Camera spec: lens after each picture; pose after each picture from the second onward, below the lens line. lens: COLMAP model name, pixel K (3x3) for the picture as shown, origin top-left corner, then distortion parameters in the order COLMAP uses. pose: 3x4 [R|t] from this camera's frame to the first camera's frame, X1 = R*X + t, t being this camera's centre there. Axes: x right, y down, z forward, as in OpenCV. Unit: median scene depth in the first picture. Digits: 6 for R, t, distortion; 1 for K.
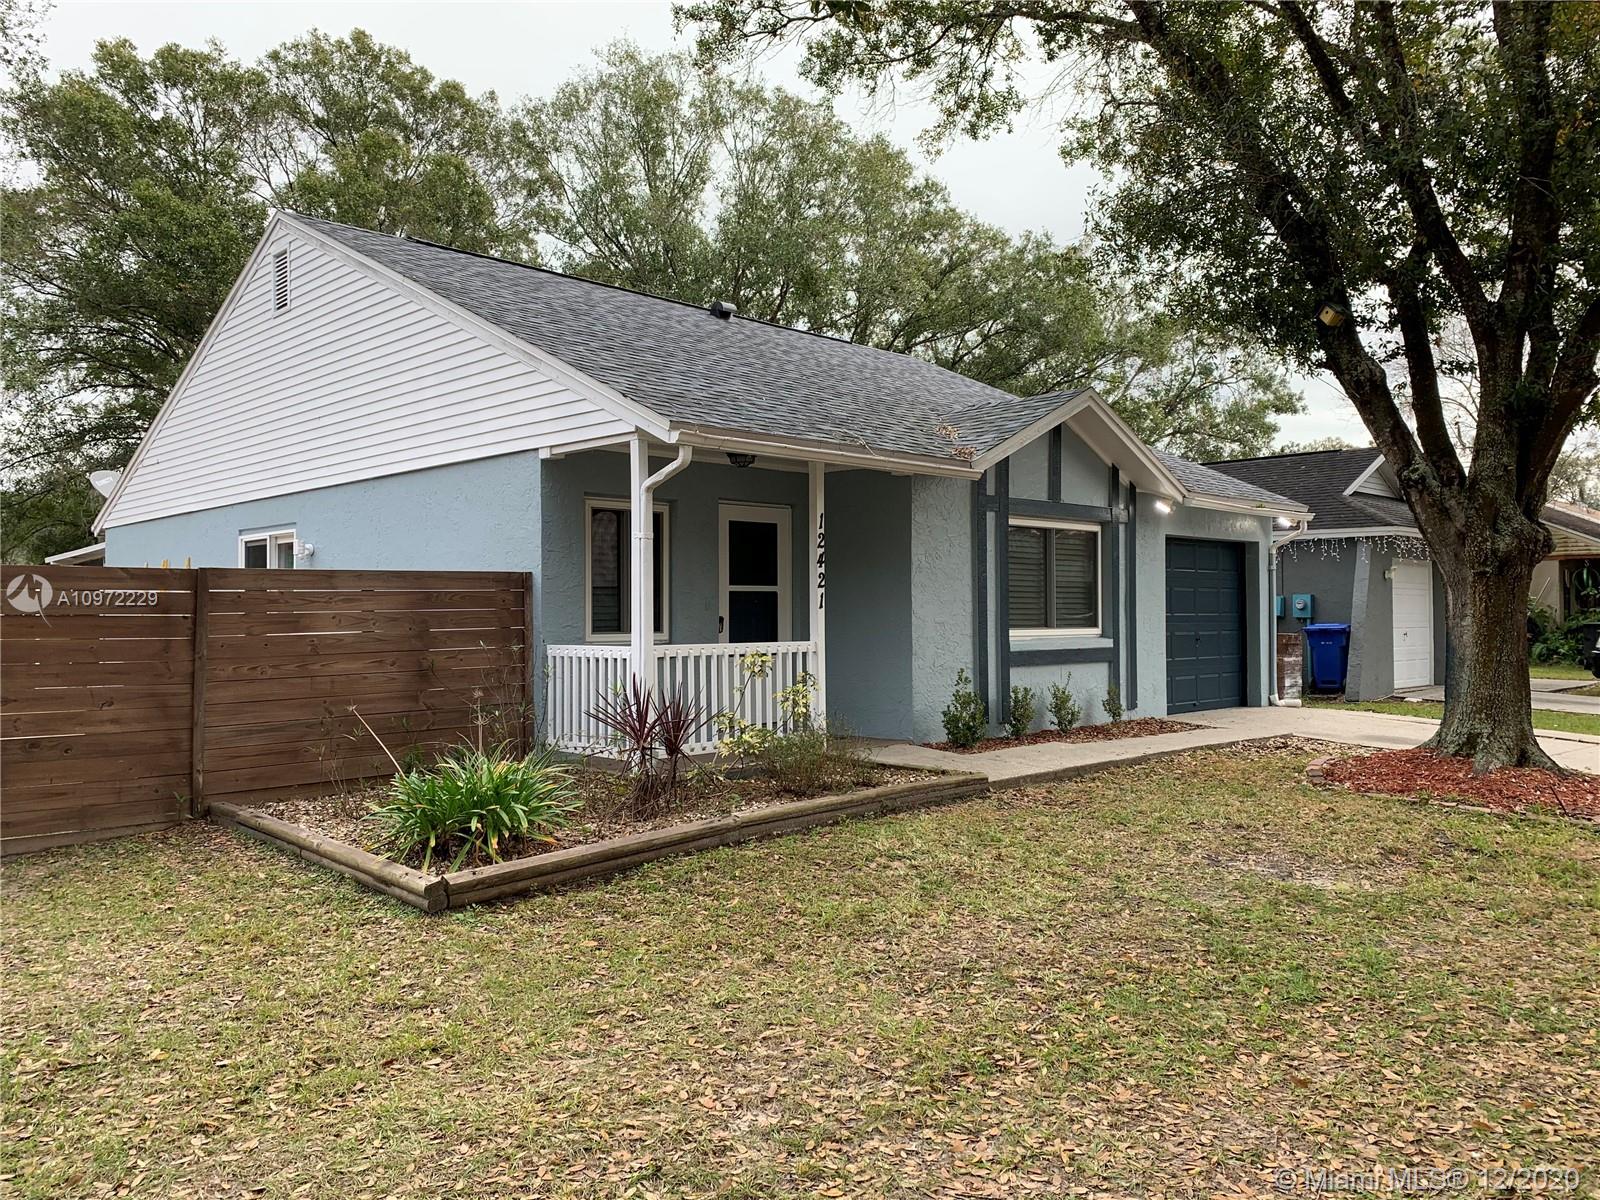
lens RADIAL K [[1211.8, 0, 795.8], [0, 1211.8, 596.9], [0, 0, 1]] dist [0.054813, -0.056692]
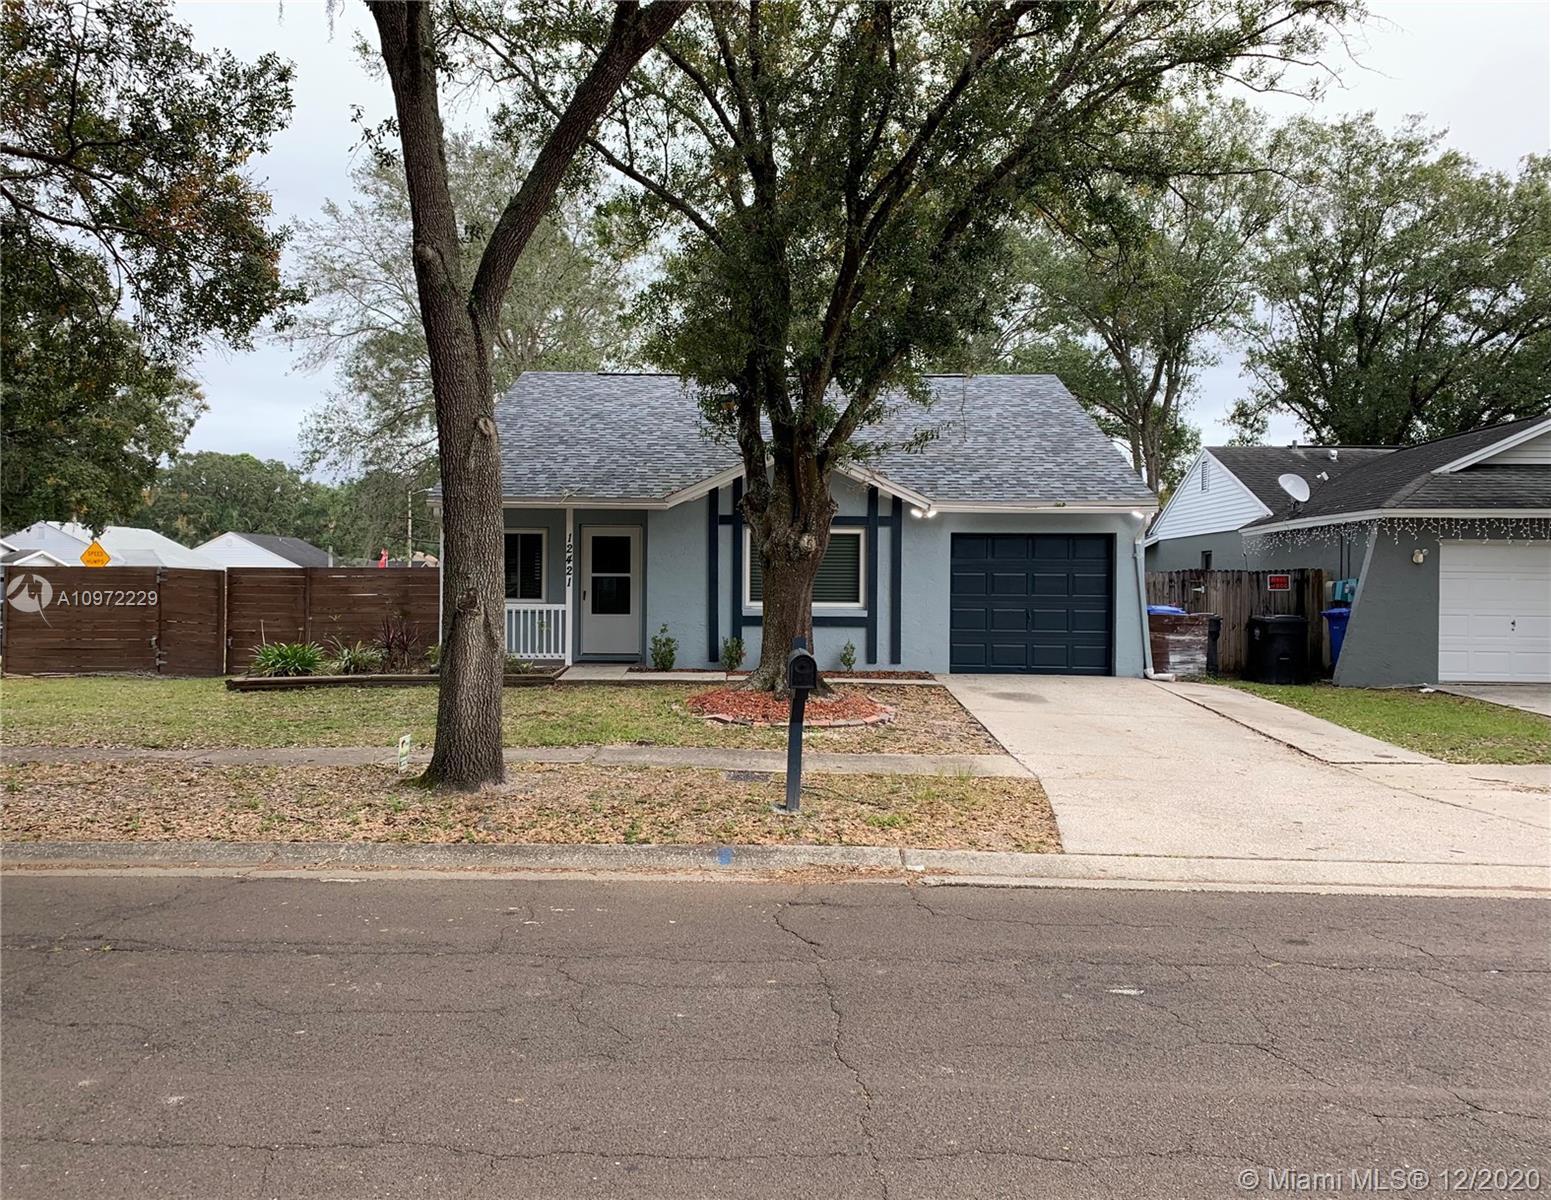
lens RADIAL K [[1275.5, 0, 772.7], [0, 1275.5, 610.1], [0, 0, 1]] dist [0.050564, 0.004459]
pose [[0.697837, 0.019050, -0.716003, 1.287742], [-0.002641, 0.999708, 0.024024, -0.001167], [0.716252, -0.014874, 0.697683, -0.090758]]
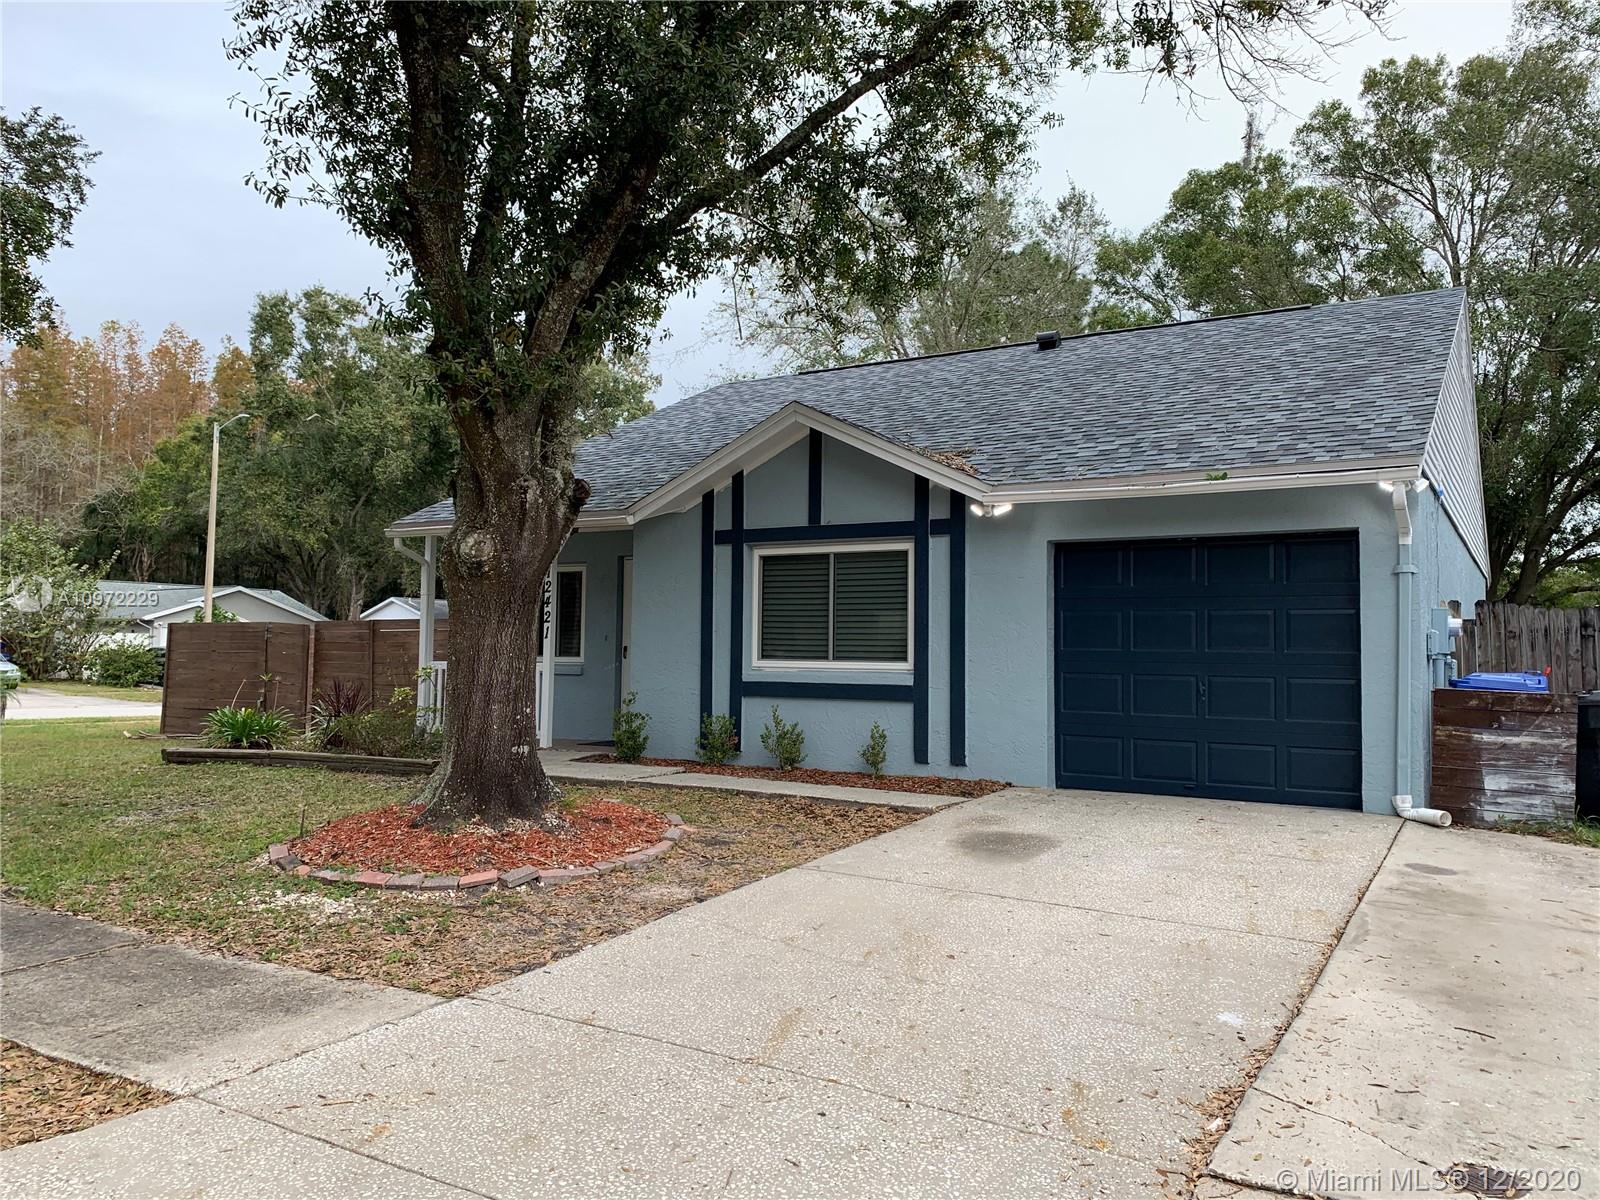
lens RADIAL K [[1211.8, 0, 803.0], [0, 1211.8, 591.9], [0, 0, 1]] dist [0.054813, -0.056692]
pose [[0.255299, -0.047957, -0.965672, 1.107444], [-0.003662, 0.998714, -0.050566, 0.020359], [0.966855, 0.016446, 0.254795, 0.751507]]
